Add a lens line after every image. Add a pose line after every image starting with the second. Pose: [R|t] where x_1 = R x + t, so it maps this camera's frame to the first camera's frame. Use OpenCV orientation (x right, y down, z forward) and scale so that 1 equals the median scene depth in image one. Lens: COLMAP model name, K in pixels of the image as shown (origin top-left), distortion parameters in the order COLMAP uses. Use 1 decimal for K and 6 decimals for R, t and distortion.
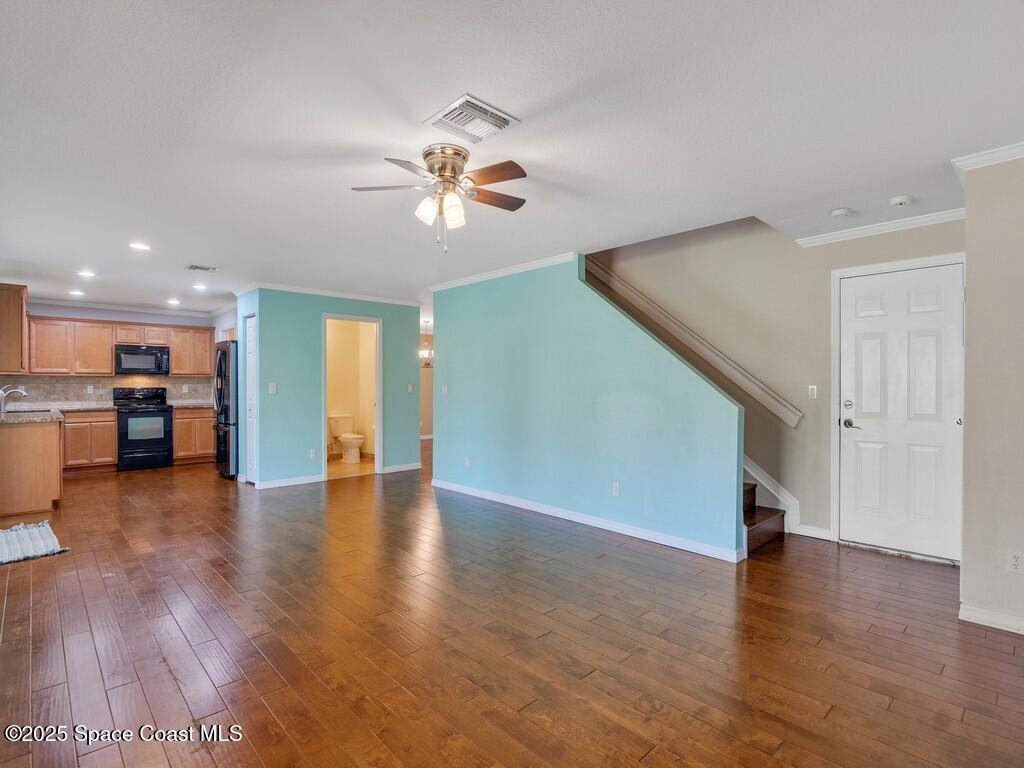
lens RADIAL K [[560.6, 0, 508.0], [0, 560.6, 385.6], [0, 0, 1]] dist [-0.002465, -0.000917]
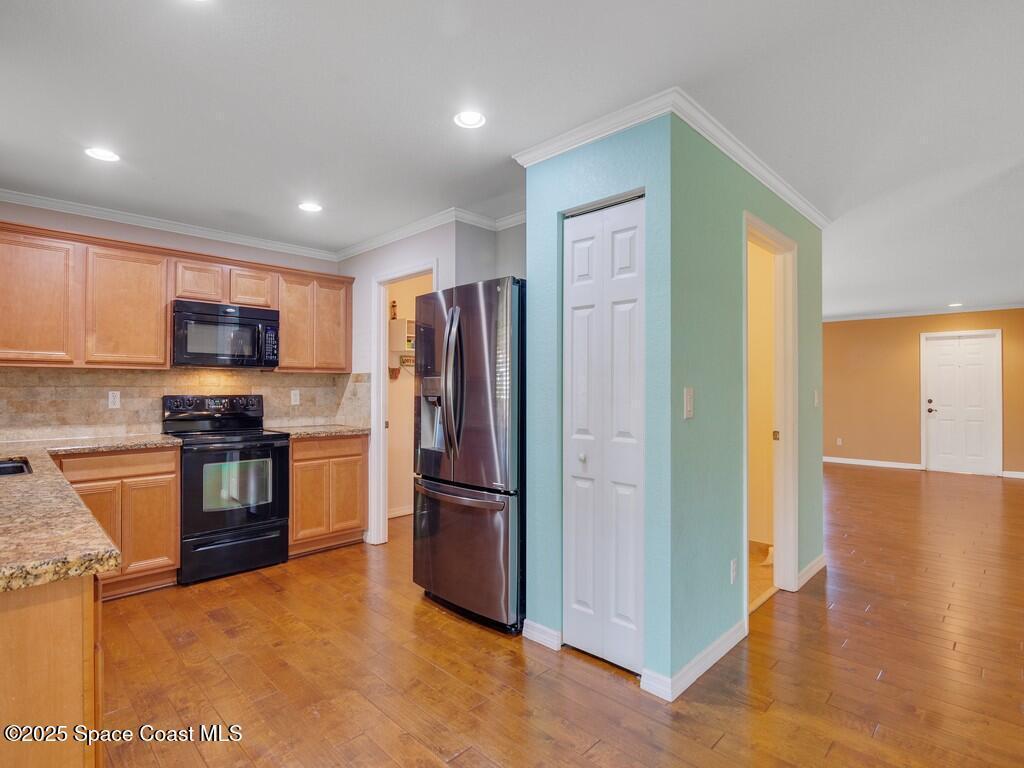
lens RADIAL K [[527.9, 0, 485.1], [0, 527.9, 382.8], [0, 0, 1]] dist [-0.011281, -0.000457]
pose [[0.998629, 0.004759, 0.052124, -0.469130], [-0.004193, 0.999931, -0.010963, -0.003182], [-0.052172, 0.010730, 0.998580, 0.559977]]
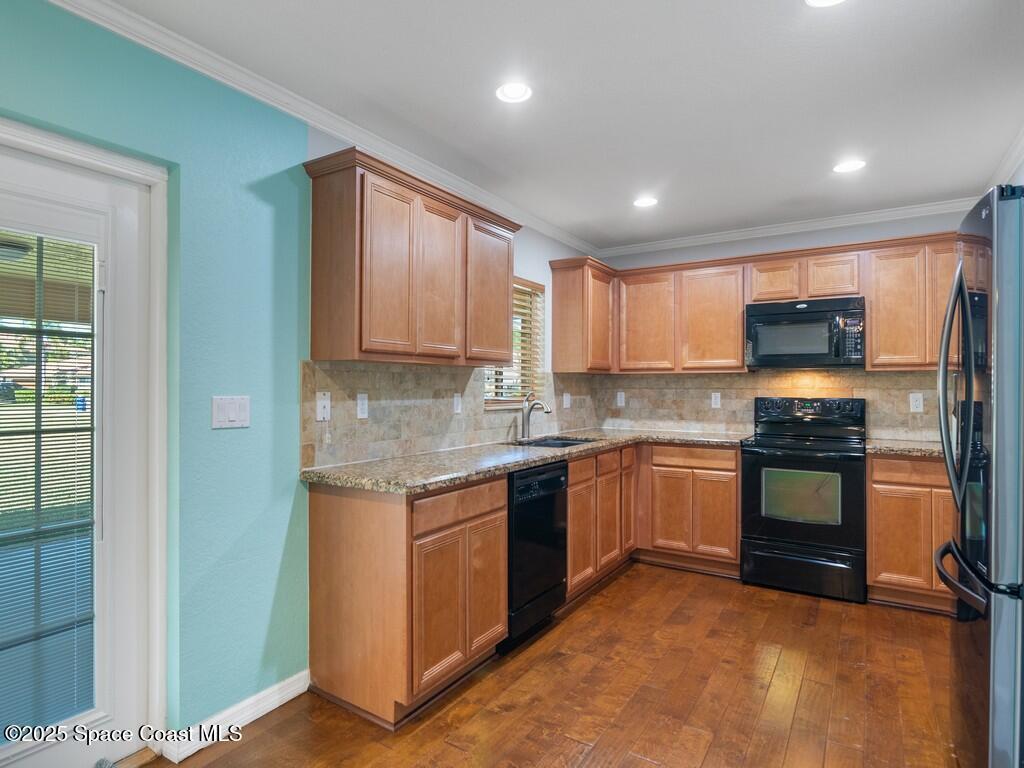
lens RADIAL K [[560.6, 0, 508.0], [0, 560.6, 385.6], [0, 0, 1]] dist [-0.002465, -0.000917]
pose [[0.272089, -0.000606, -0.962272, -0.303075], [-0.004561, 0.999988, -0.001919, -0.004565], [0.962261, 0.004911, 0.272083, 0.677097]]
